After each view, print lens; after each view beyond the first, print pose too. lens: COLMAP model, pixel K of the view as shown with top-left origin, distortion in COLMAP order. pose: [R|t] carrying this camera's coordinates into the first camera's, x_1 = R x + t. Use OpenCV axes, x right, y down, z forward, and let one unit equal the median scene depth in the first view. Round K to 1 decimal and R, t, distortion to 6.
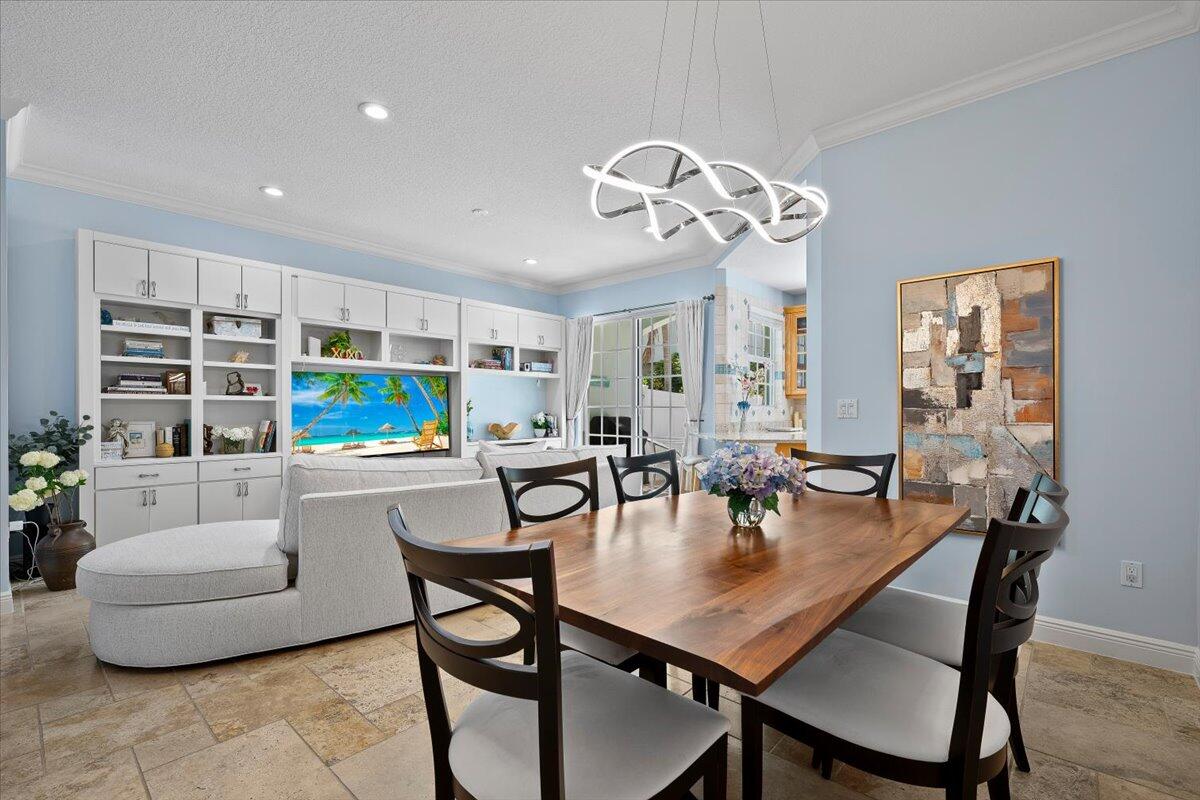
lens RADIAL K [[523.0, 0, 601.4], [0, 523.0, 406.9], [0, 0, 1]] dist [0.001657, 0.000106]
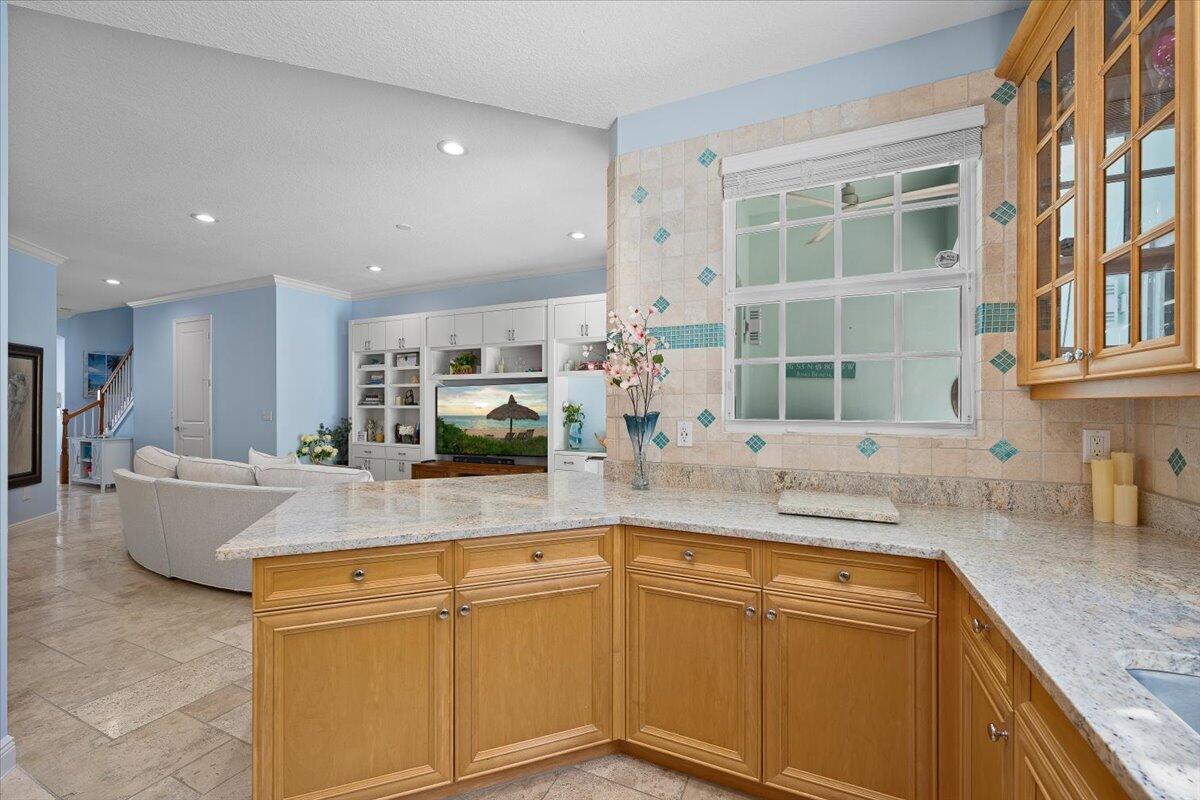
lens RADIAL K [[480.8, 0, 599.9], [0, 480.8, 402.5], [0, 0, 1]] dist [-0.000131, 0.000014]
pose [[0.295060, 0.000532, -0.955479, 0.811443], [0.004719, 0.999987, 0.002014, -0.030279], [0.955467, -0.005103, 0.295054, 1.135367]]
